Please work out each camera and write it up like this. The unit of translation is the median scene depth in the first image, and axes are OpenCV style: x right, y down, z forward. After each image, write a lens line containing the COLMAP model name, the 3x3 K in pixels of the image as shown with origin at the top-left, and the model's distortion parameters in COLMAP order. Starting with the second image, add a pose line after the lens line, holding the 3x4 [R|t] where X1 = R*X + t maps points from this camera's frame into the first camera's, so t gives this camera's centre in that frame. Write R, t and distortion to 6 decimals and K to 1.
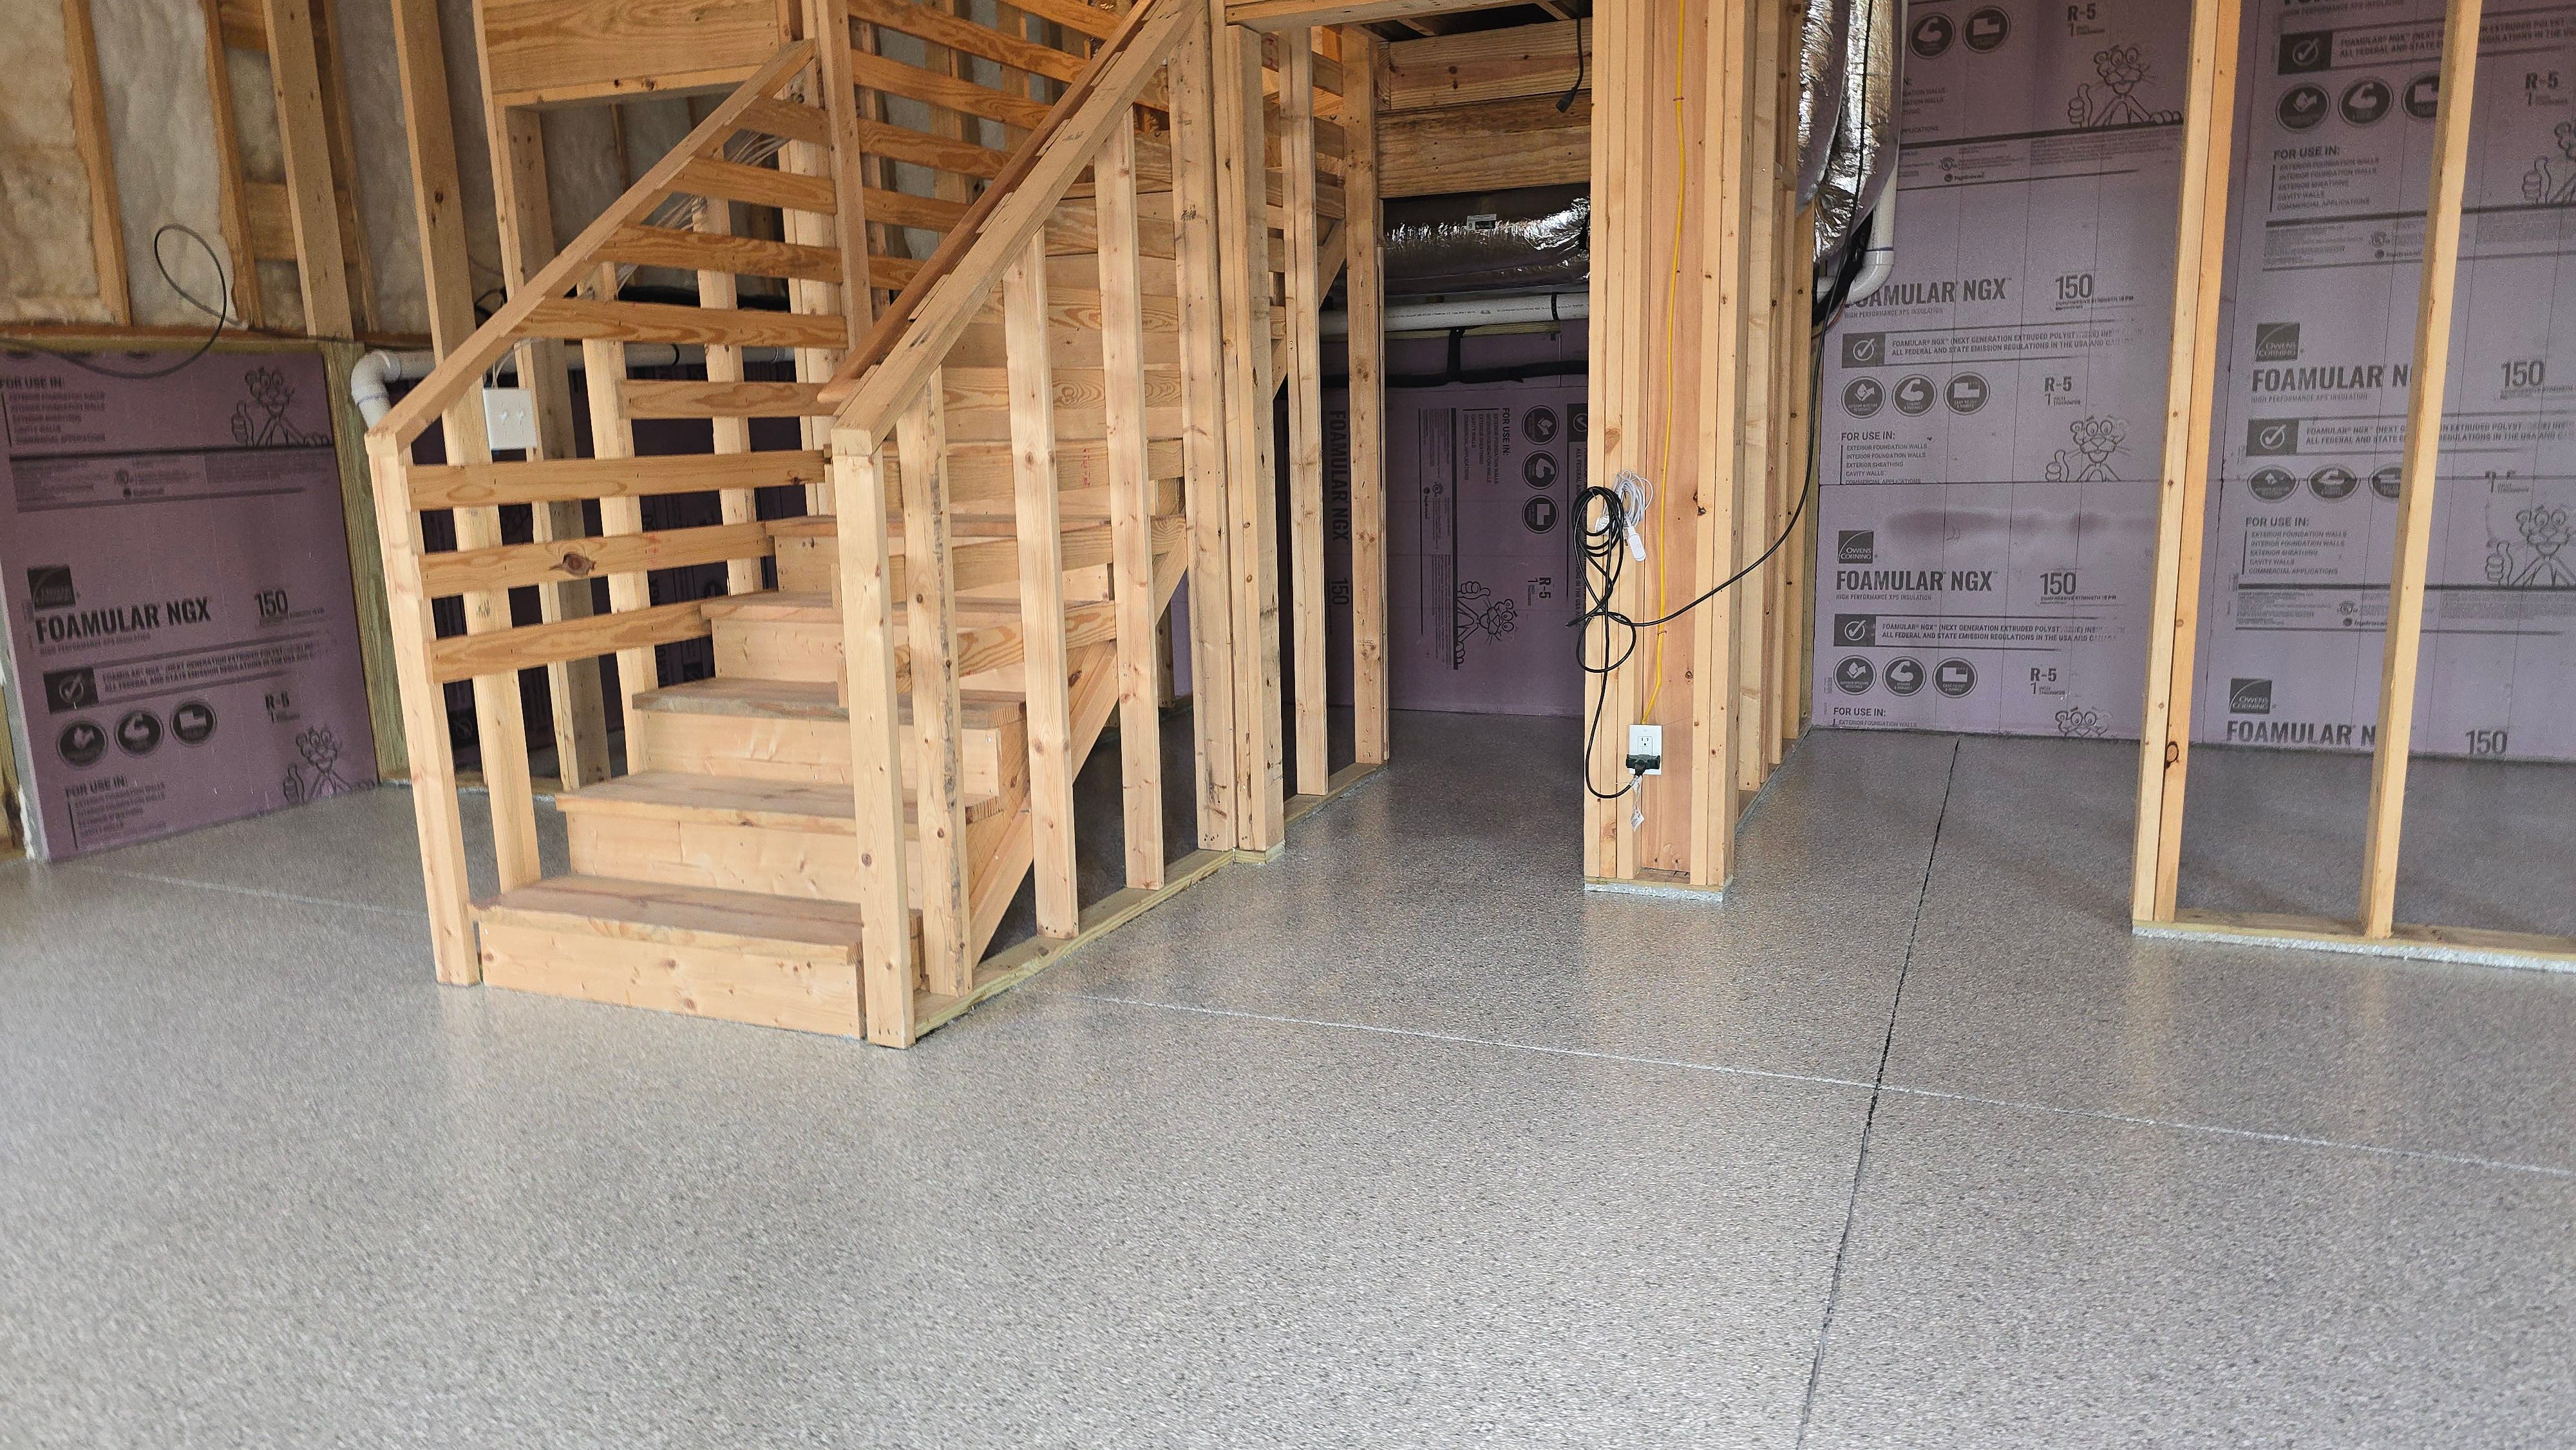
lens RADIAL K [[1733.2, 0, 1290.8], [0, 1733.2, 733.3], [0, 0, 1]] dist [0.066605, -0.062704]
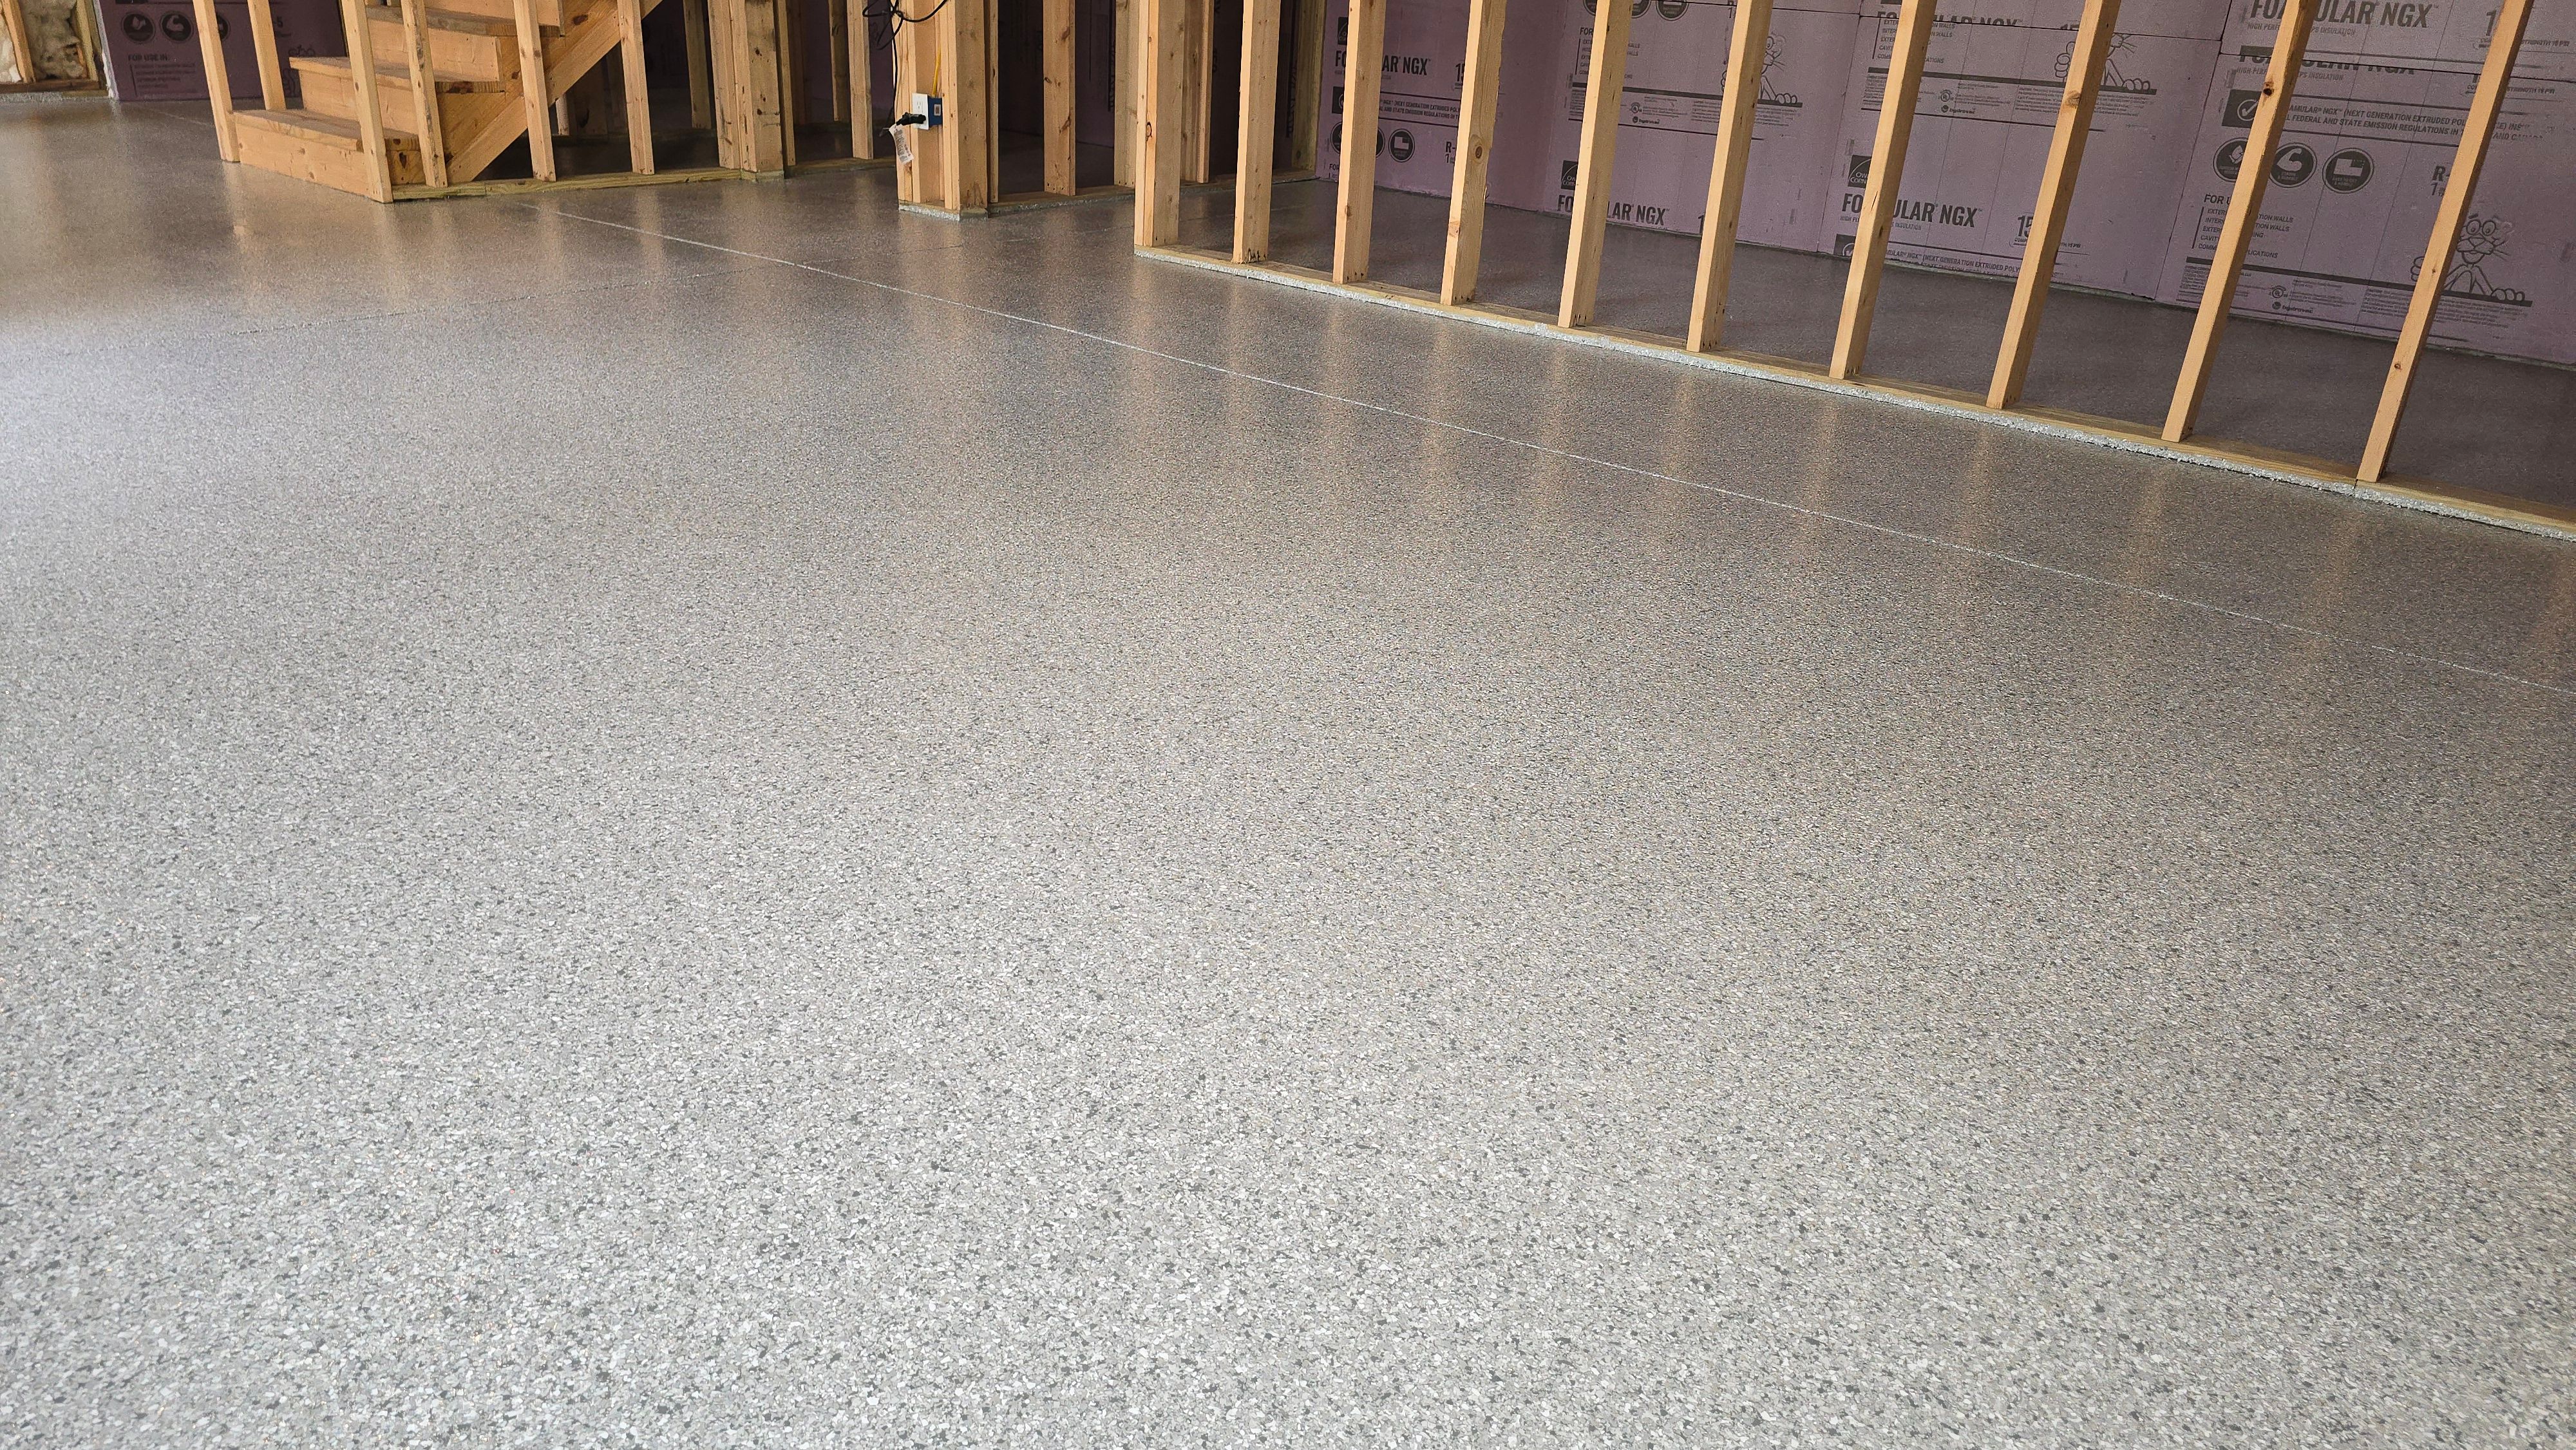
lens RADIAL K [[1733.2, 0, 1280.8], [0, 1733.2, 713.3], [0, 0, 1]] dist [0.066605, -0.062704]
pose [[0.963361, 0.177748, -0.200852, 0.894807], [-0.128126, 0.962880, 0.237583, 0.110780], [0.235627, -0.203144, 0.950375, -0.482005]]
